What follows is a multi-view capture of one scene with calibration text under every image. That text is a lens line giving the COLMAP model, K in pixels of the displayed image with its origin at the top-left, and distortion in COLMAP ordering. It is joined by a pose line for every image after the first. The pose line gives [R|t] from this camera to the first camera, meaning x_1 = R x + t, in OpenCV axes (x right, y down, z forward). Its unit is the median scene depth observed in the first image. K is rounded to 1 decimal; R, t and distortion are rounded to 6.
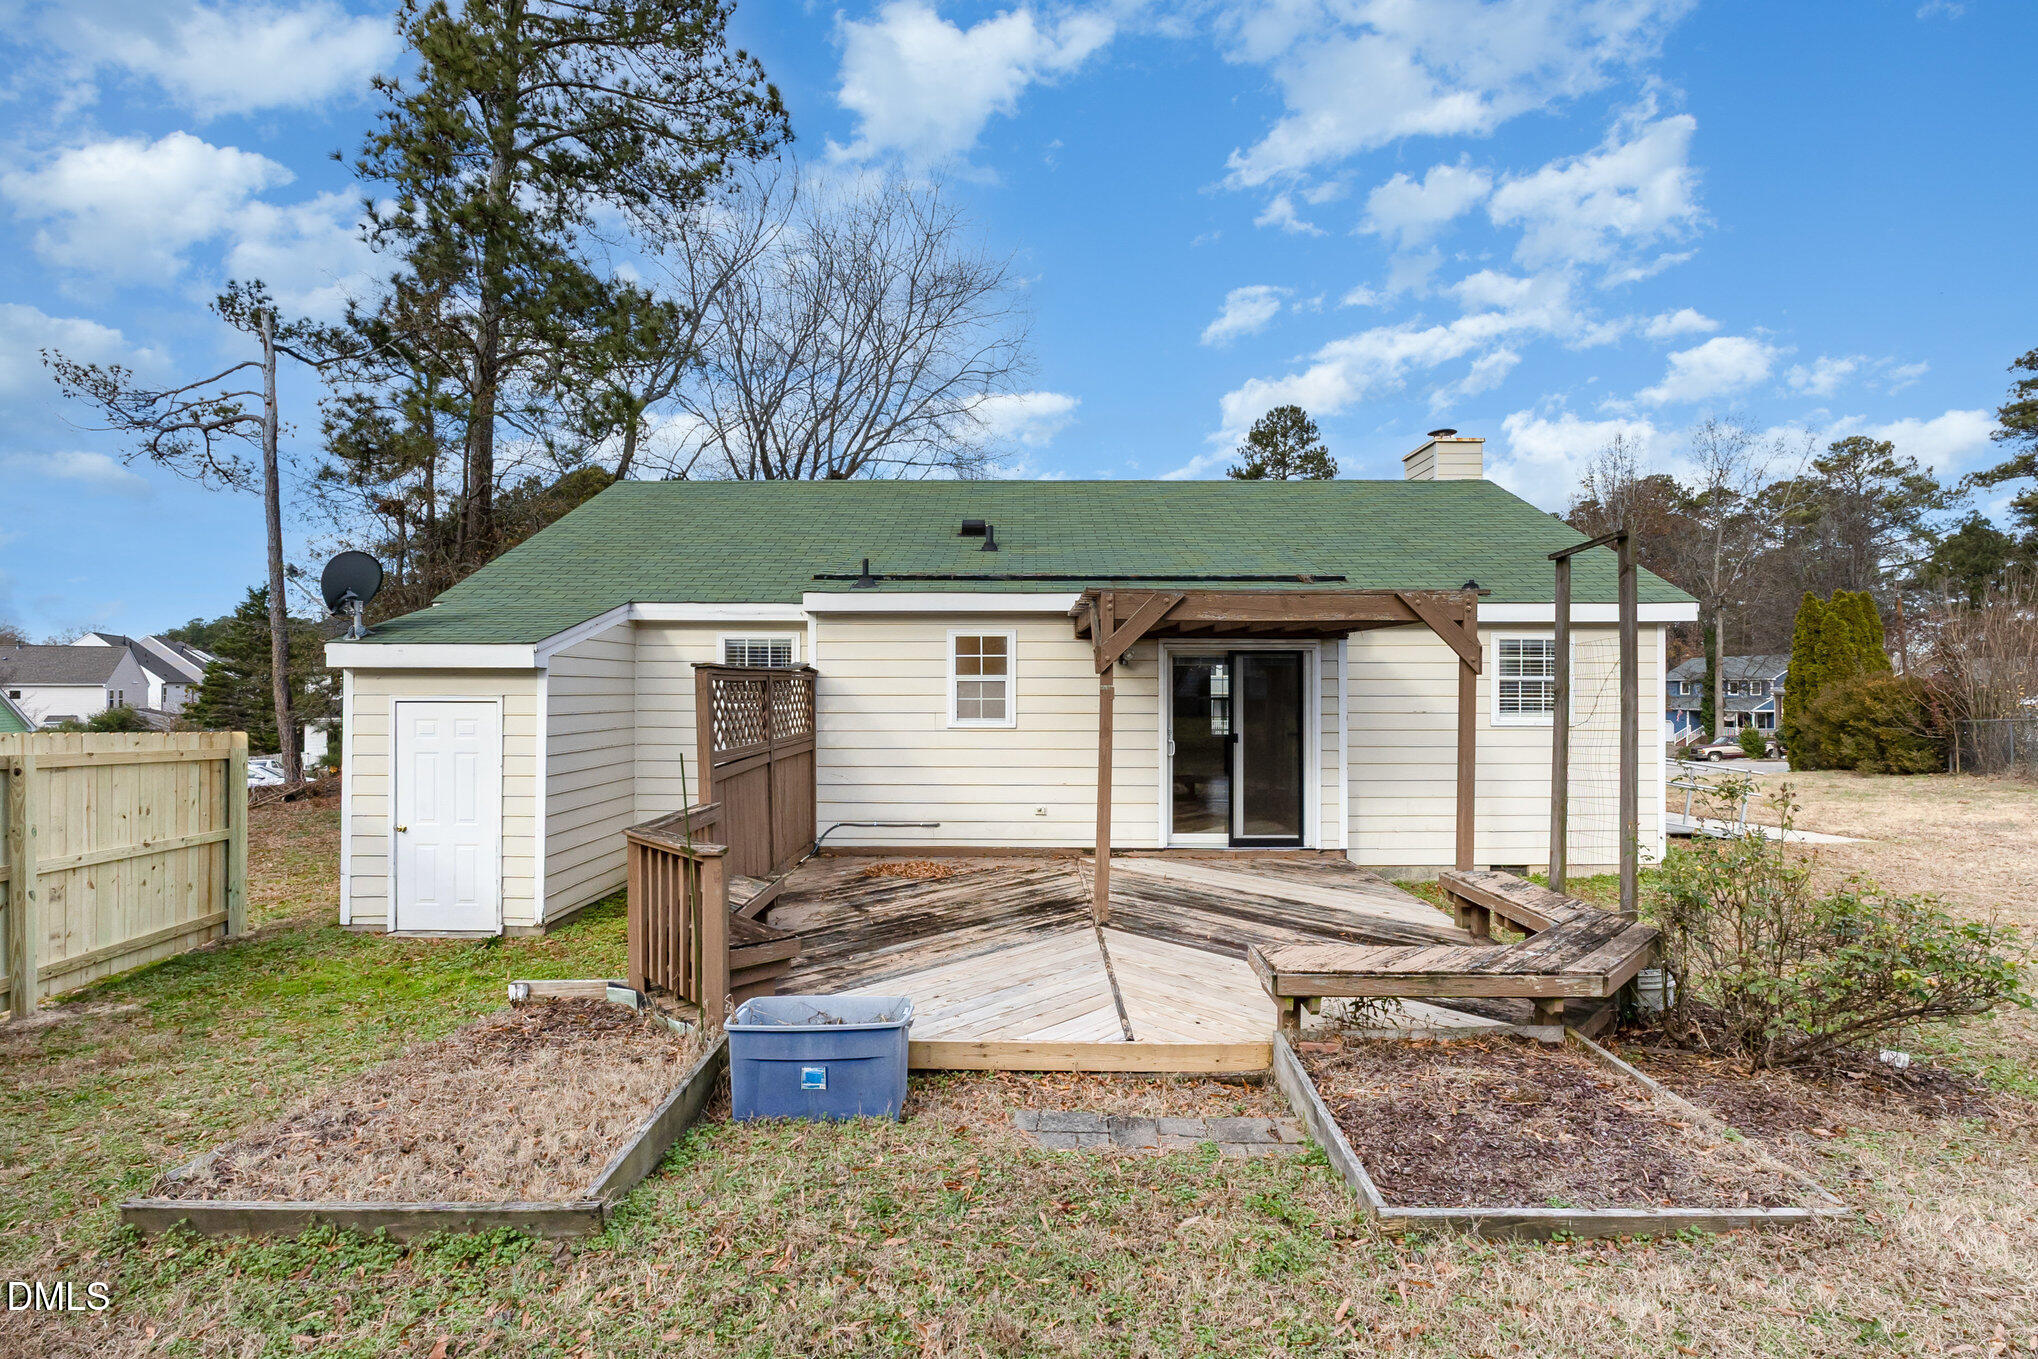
lens RADIAL K [[966.4, 0, 1017.6], [0, 966.4, 683.0], [0, 0, 1]] dist [-0.012326, -0.000104]
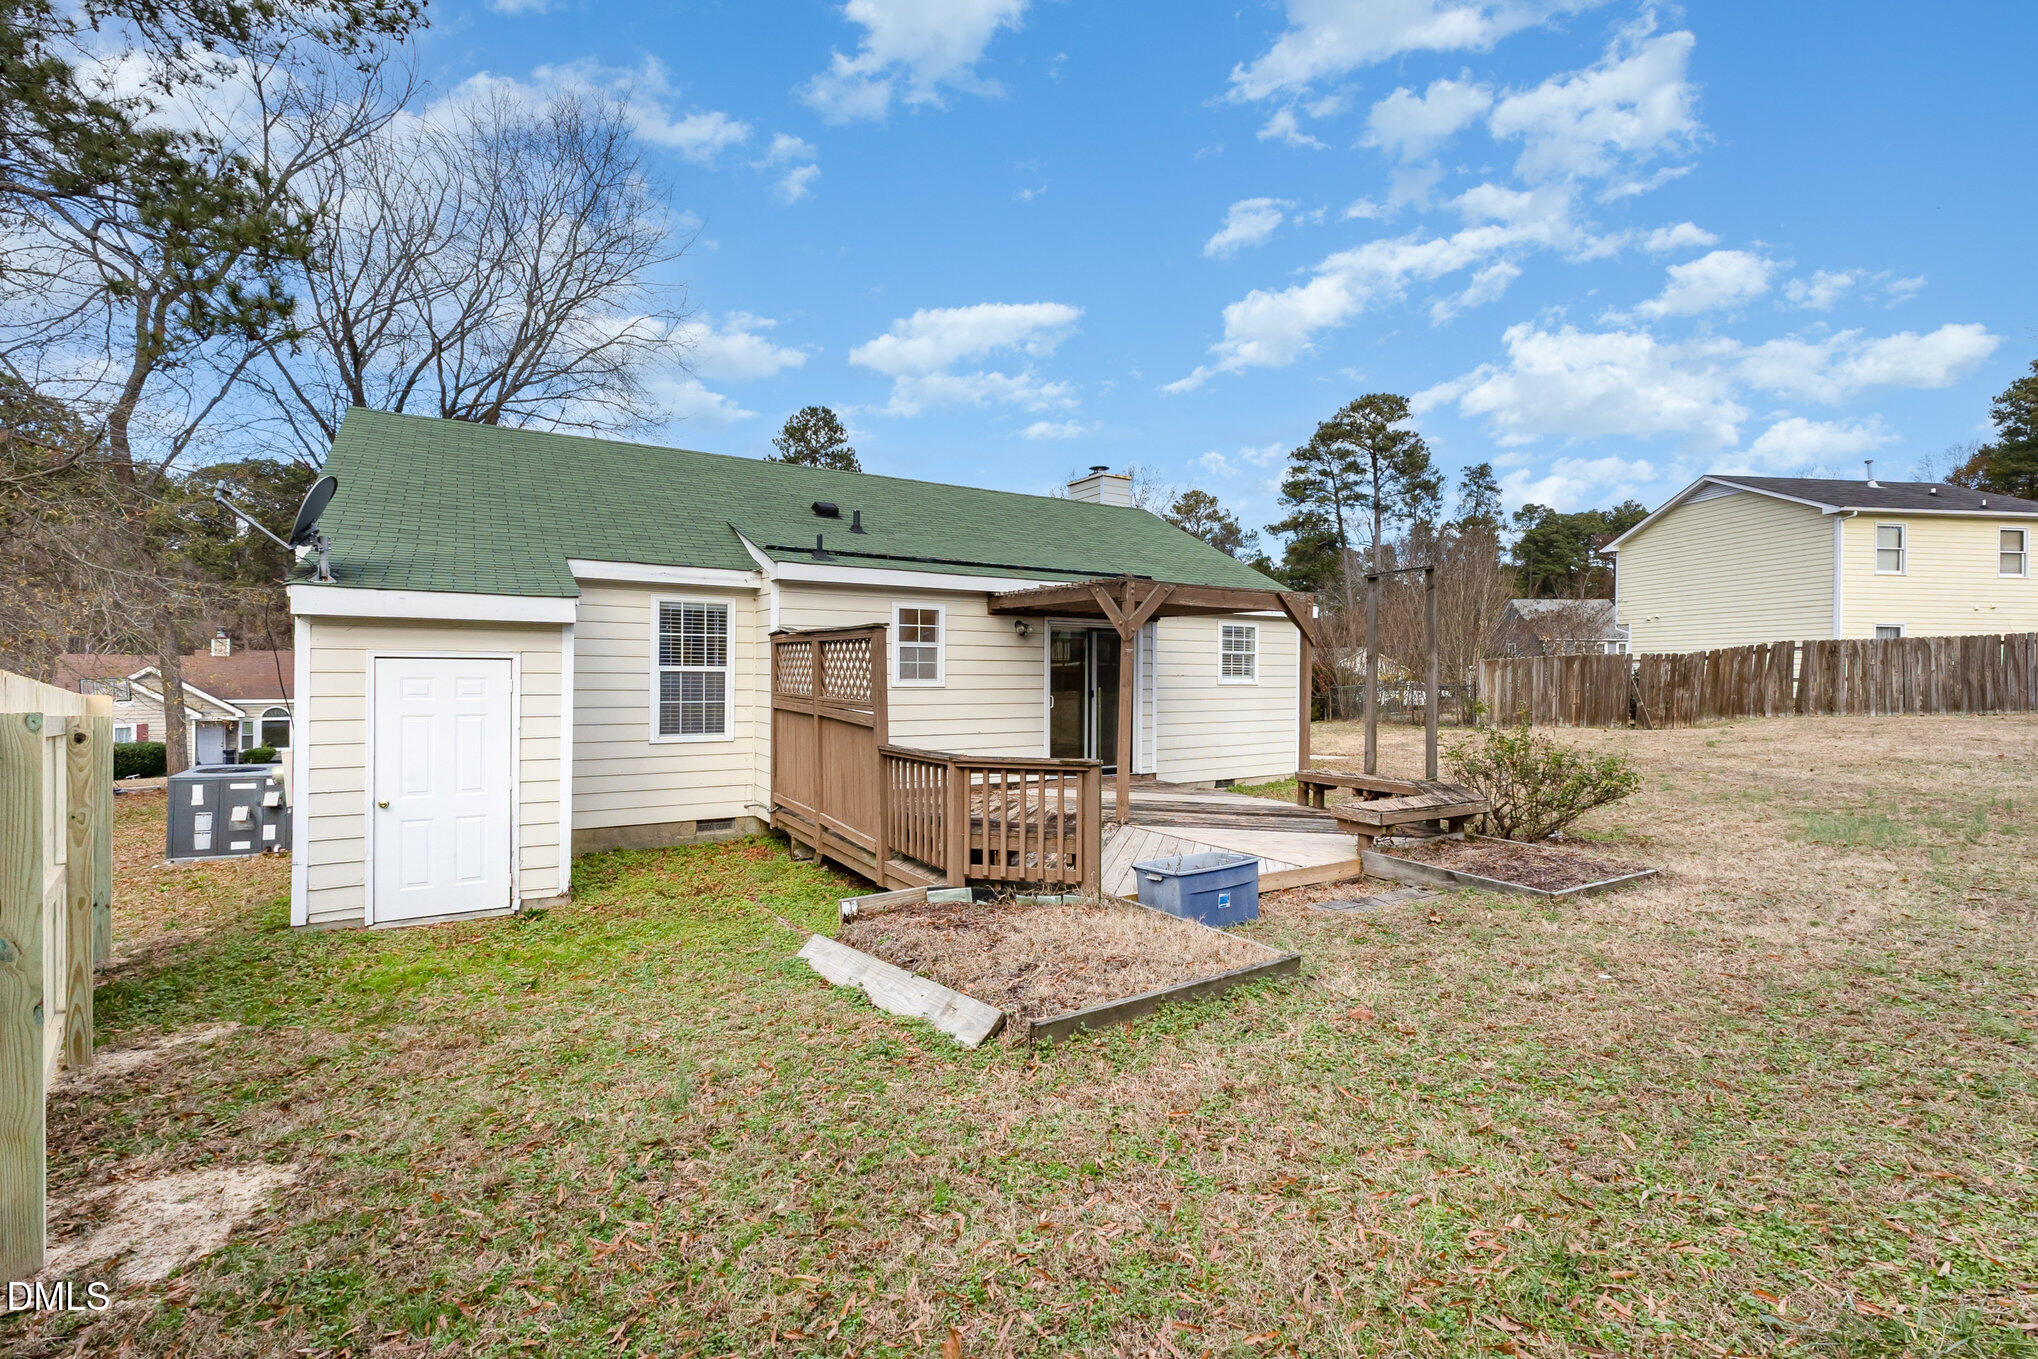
lens RADIAL K [[927.3, 0, 1021.7], [0, 927.3, 676.1], [0, 0, 1]] dist [0.000590, 0.000197]
pose [[0.837706, 0.002106, 0.546118, -0.540430], [-0.008928, 0.999912, 0.009840, 0.020116], [-0.546049, -0.013119, 0.837650, -0.009823]]
